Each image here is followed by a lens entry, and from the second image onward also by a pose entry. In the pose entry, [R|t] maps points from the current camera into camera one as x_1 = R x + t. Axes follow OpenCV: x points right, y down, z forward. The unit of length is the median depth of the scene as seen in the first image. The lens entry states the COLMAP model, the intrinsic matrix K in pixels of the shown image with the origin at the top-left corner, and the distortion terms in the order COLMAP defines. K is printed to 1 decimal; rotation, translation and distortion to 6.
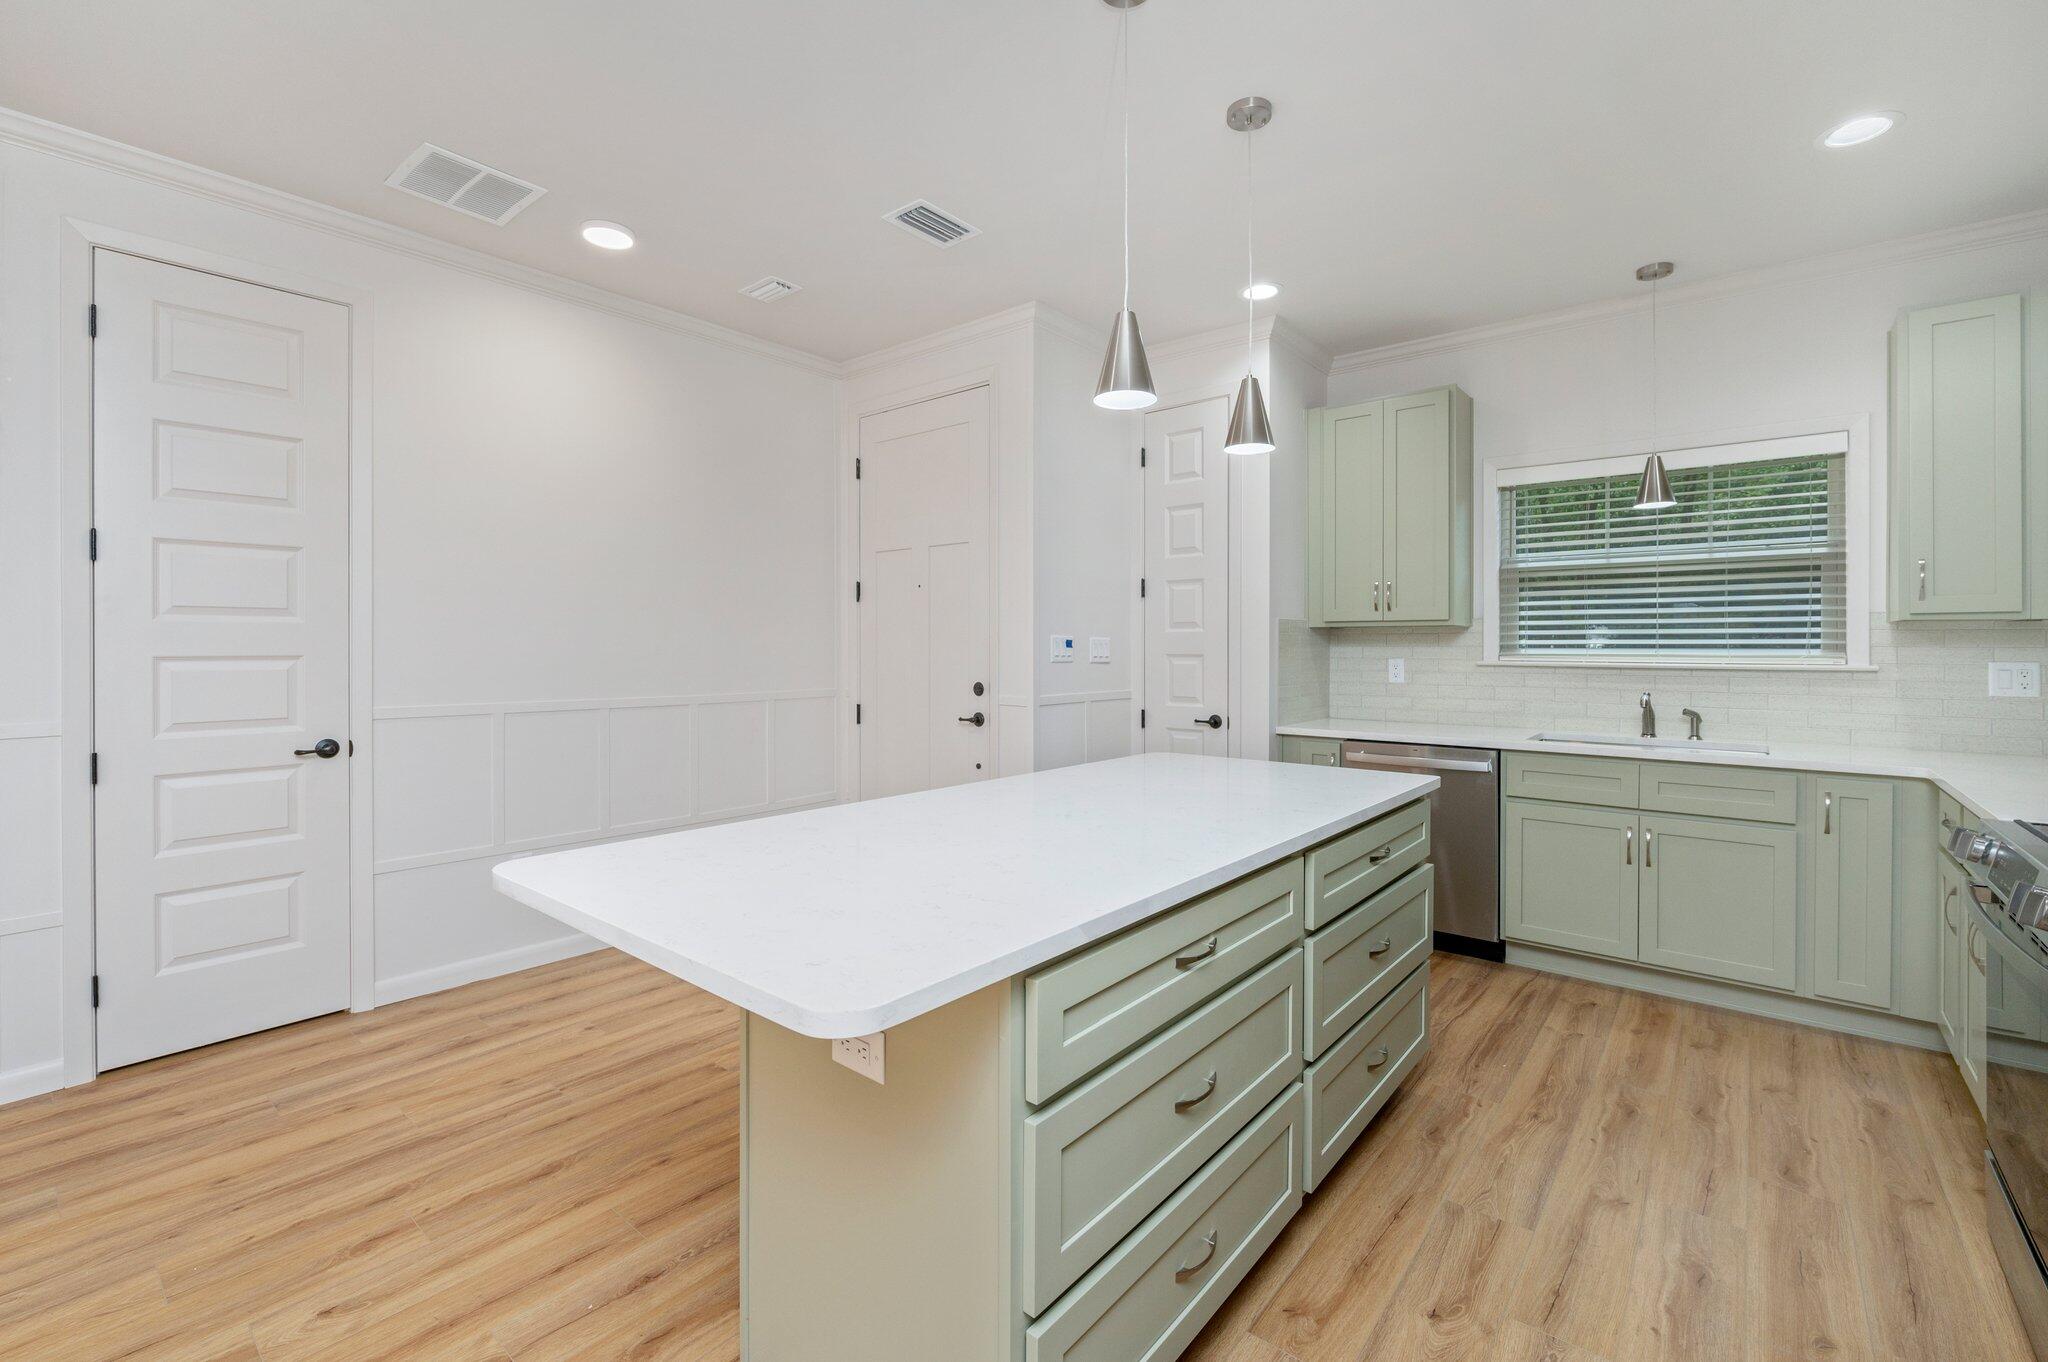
lens RADIAL K [[856.8, 0, 1076.0], [0, 856.8, 649.5], [0, 0, 1]] dist [-0.003821, 0.001021]
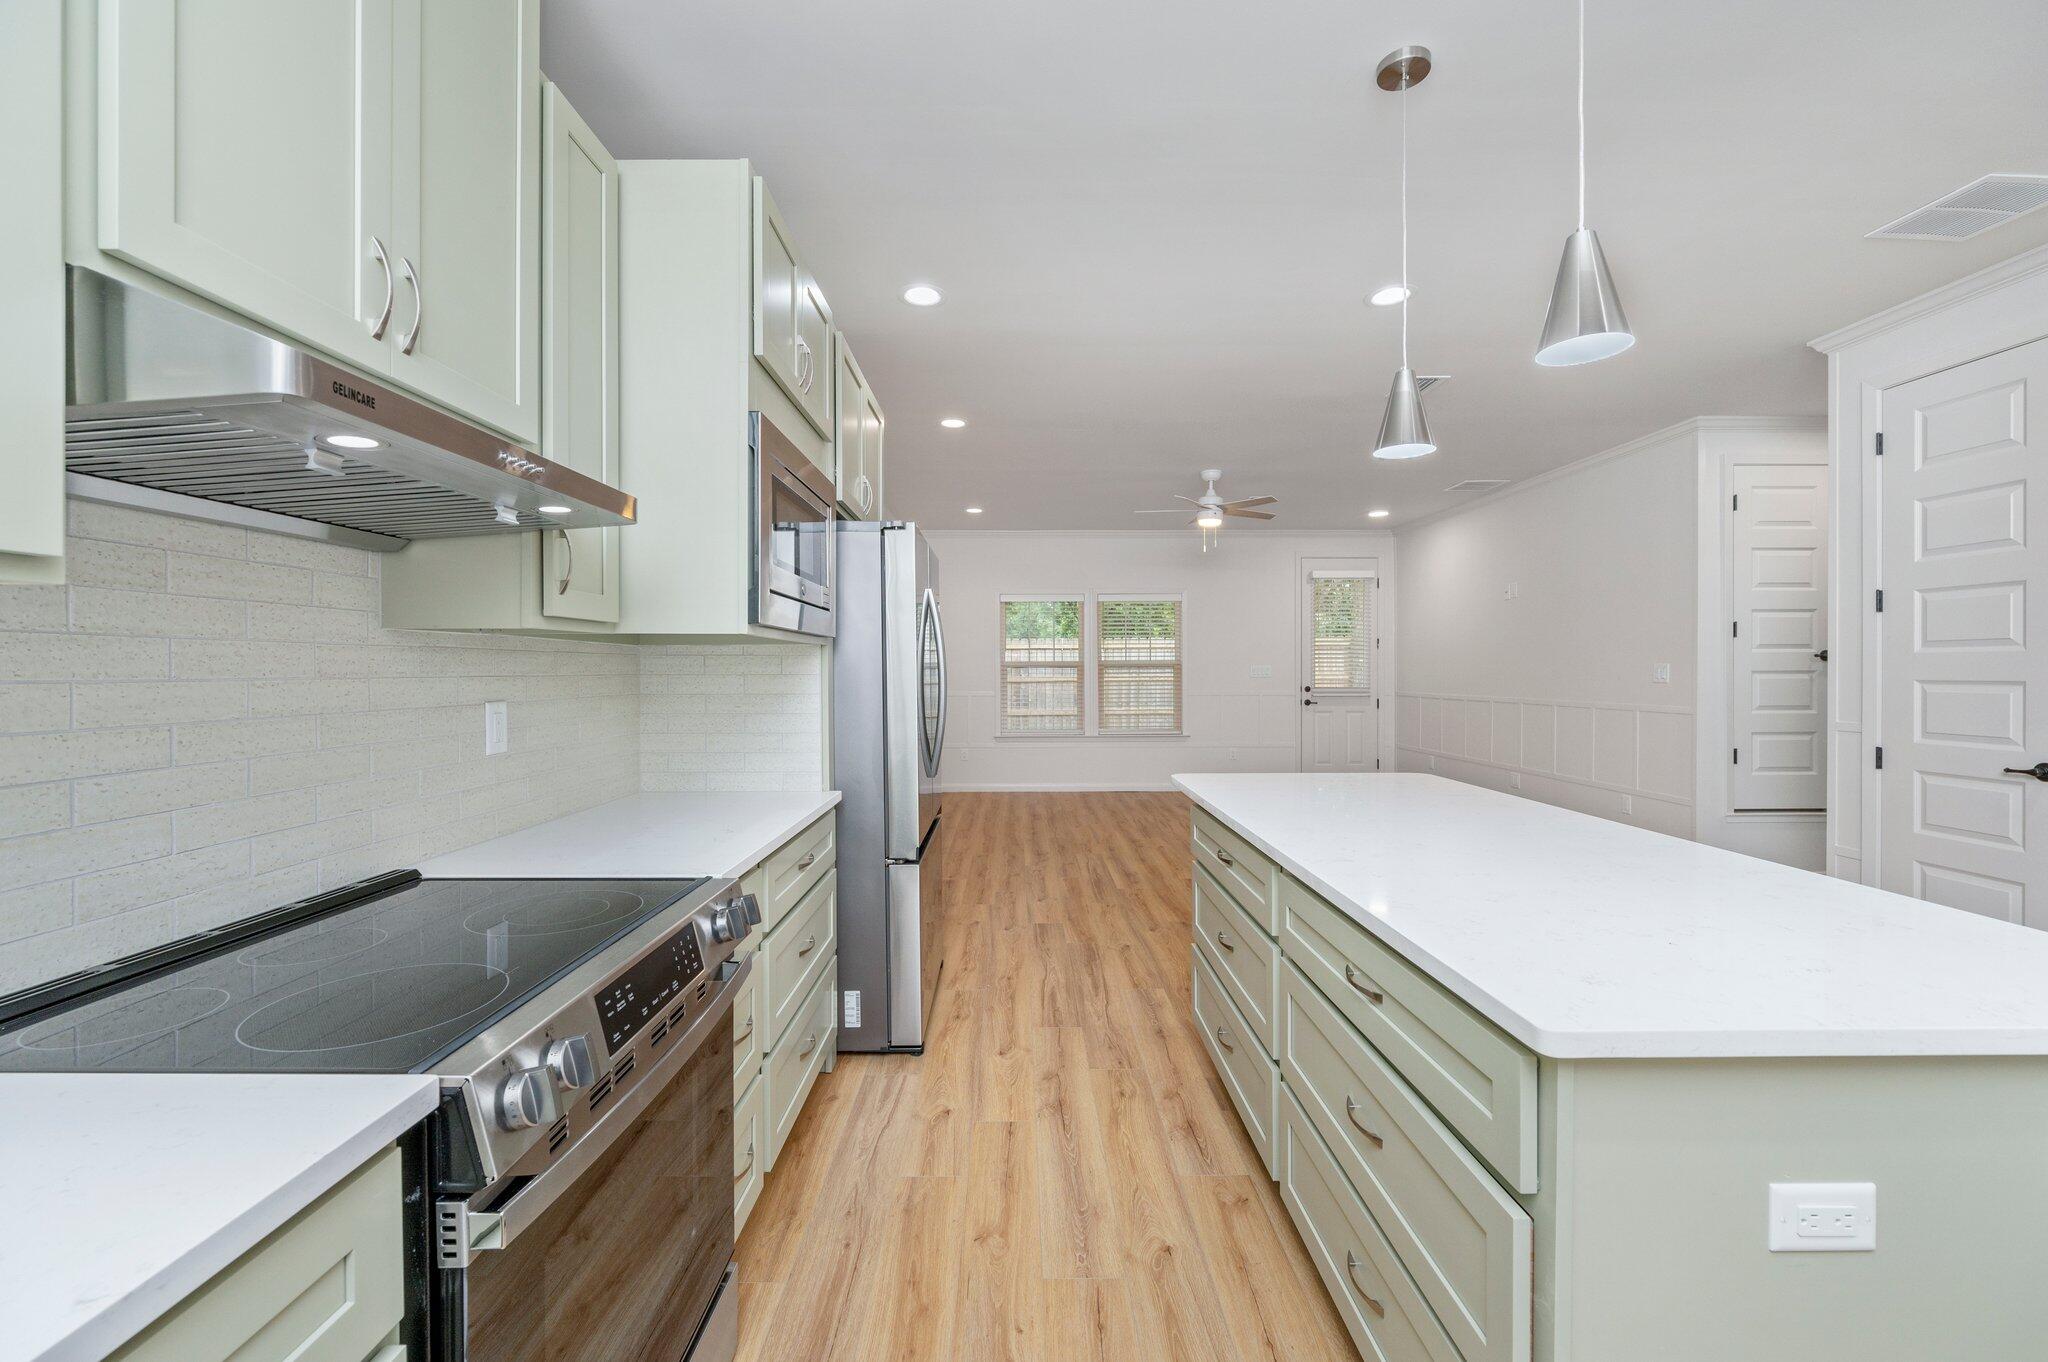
lens RADIAL K [[816.1, 0, 988.8], [0, 816.1, 675.6], [0, 0, 1]] dist [-0.008070, 0.000548]
pose [[-0.803082, 0.004741, -0.595850, 0.656499], [0.000550, 0.999974, 0.007216, -0.008643], [0.595869, 0.005467, -0.803063, 0.897161]]
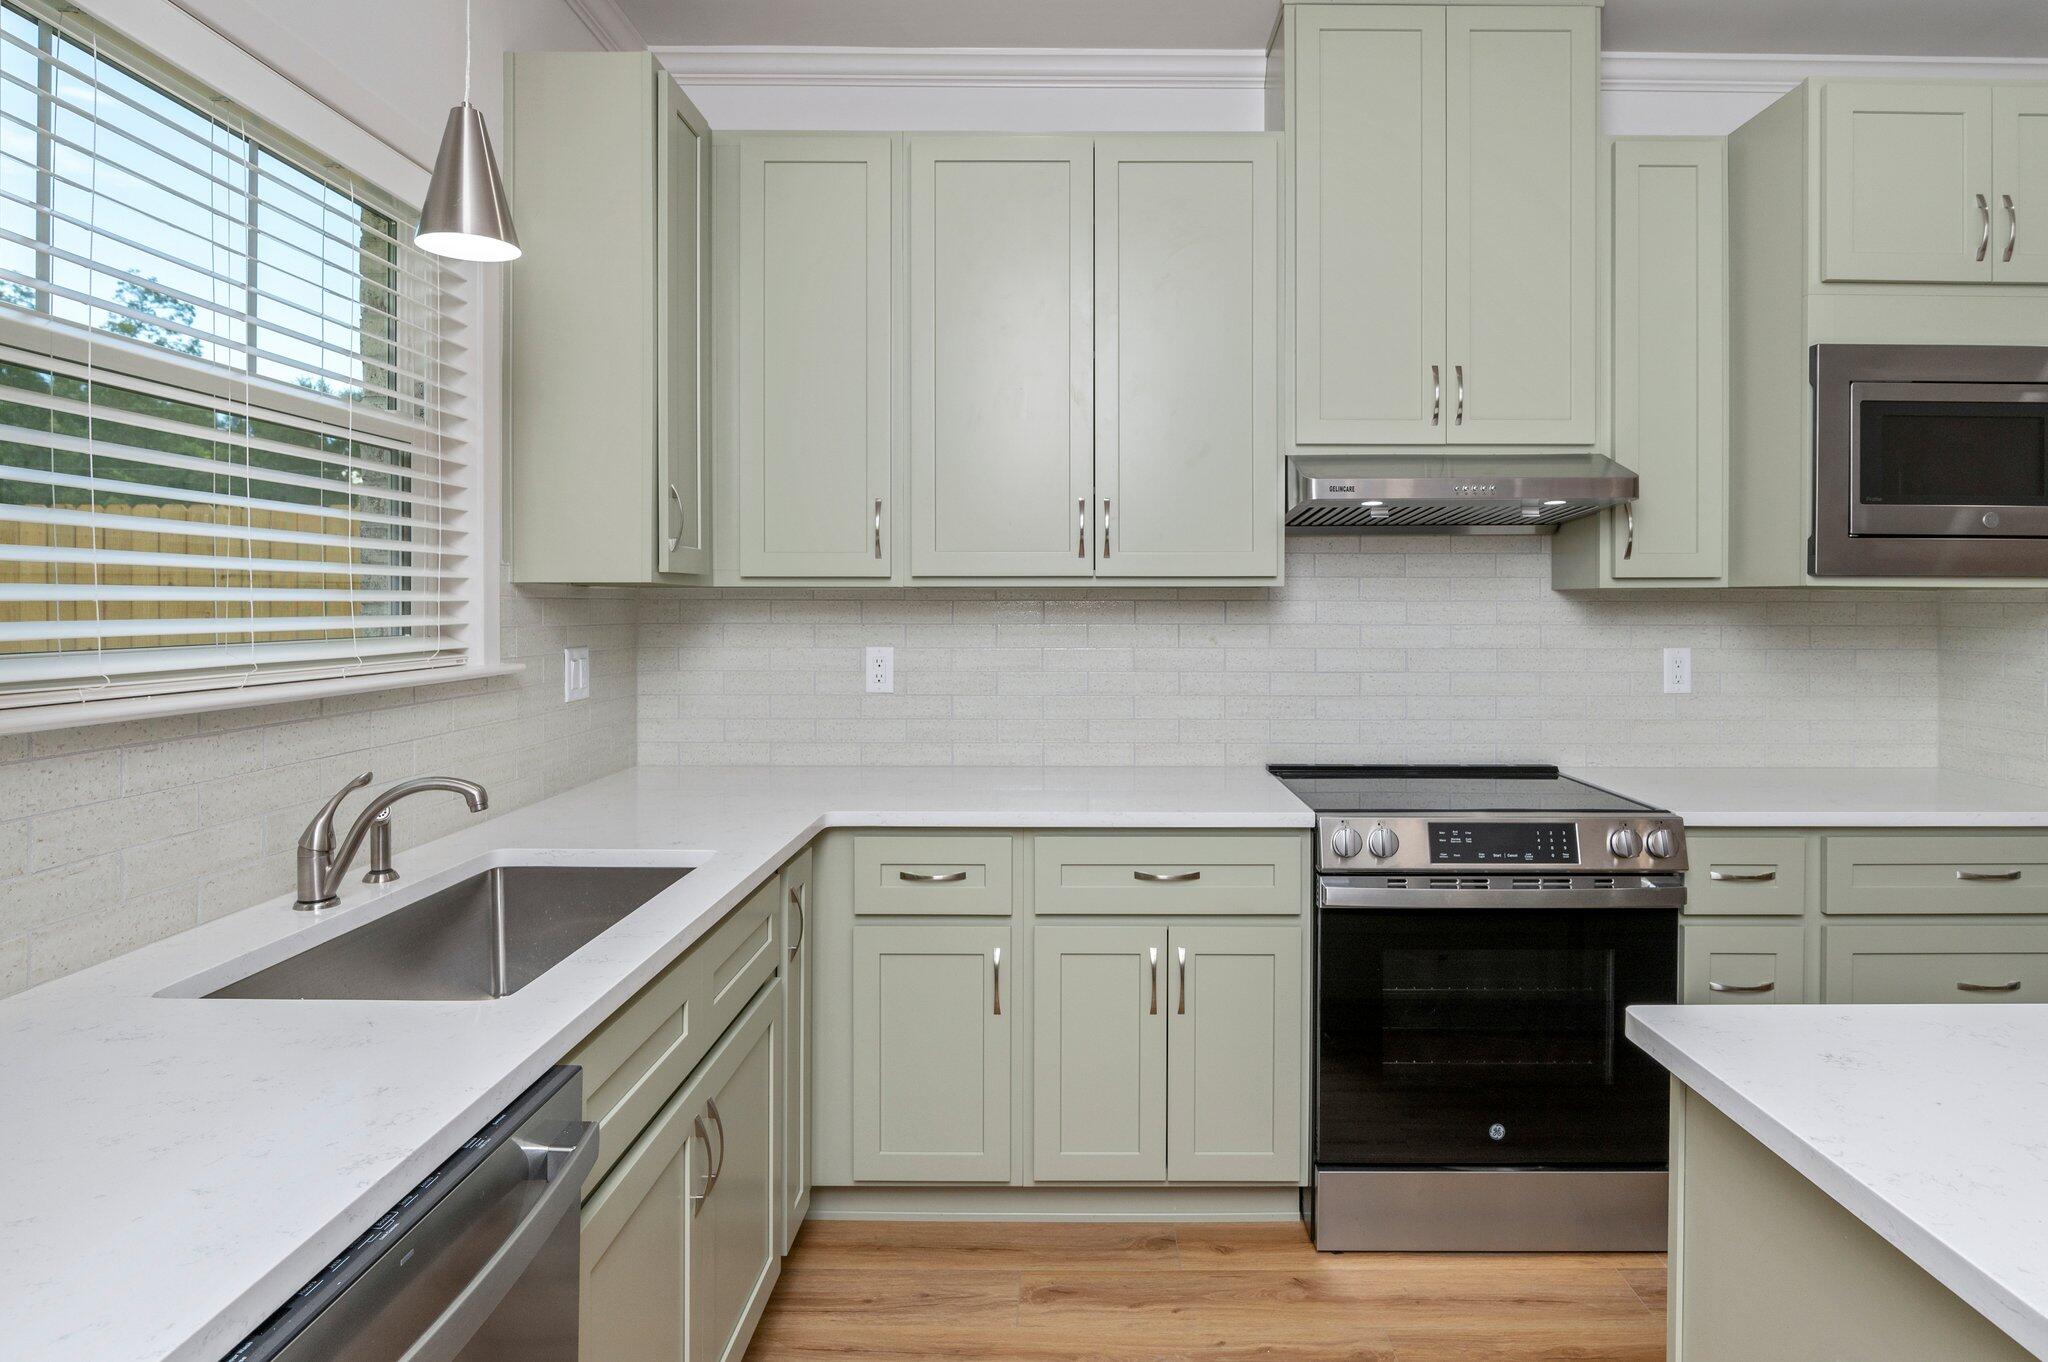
lens RADIAL K [[1097.8, 0, 1115.7], [0, 1097.8, 616.8], [0, 0, 1]] dist [0.000778, 0.000141]
pose [[-0.623808, -0.012690, 0.781474, 0.158895], [-0.004125, 0.999908, 0.012945, -0.021718], [-0.781567, 0.004852, -0.623803, 1.149880]]
